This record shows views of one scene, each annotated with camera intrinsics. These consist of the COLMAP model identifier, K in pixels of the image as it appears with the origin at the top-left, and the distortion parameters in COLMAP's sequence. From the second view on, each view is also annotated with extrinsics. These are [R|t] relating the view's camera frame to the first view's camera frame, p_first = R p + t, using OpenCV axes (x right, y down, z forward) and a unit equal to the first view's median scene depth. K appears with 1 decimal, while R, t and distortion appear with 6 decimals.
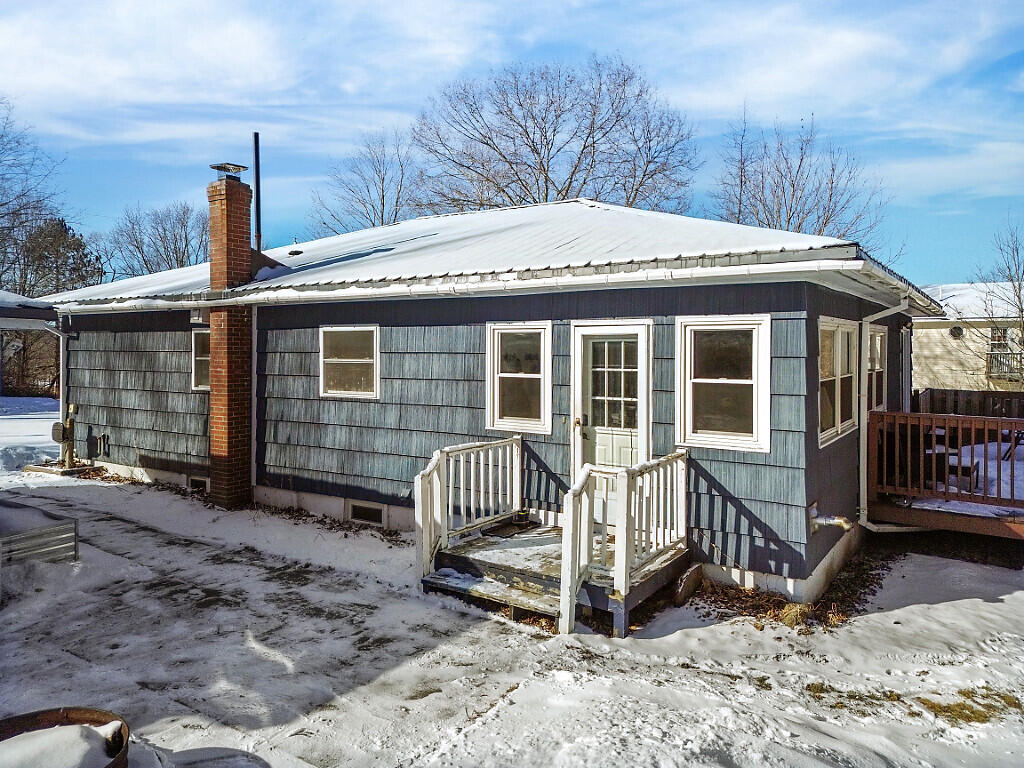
lens RADIAL K [[708.6, 0, 512.0], [0, 708.6, 384.0], [0, 0, 1]] dist [0.094156, -0.090701]
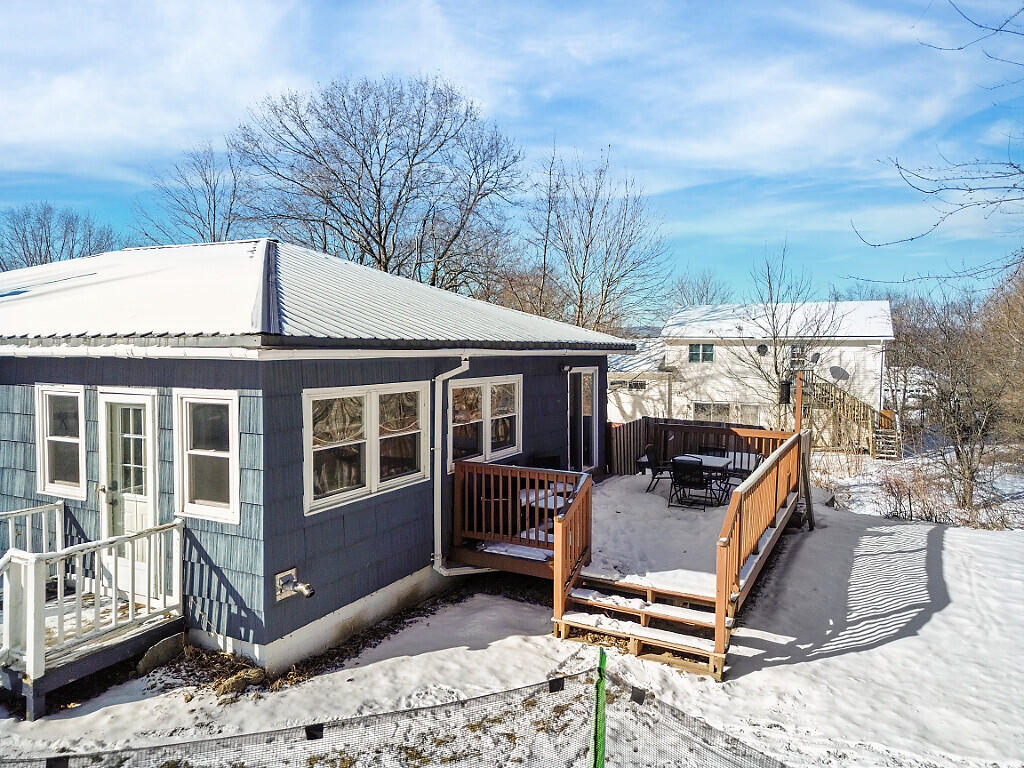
lens RADIAL K [[701.1, 0, 514.5], [0, 701.1, 401.9], [0, 0, 1]] dist [0.084586, -0.089998]
pose [[0.993392, -0.007830, 0.114504, 0.599305], [0.005151, 0.999707, 0.023672, -0.097276], [-0.114656, -0.022926, 0.993141, -0.059372]]
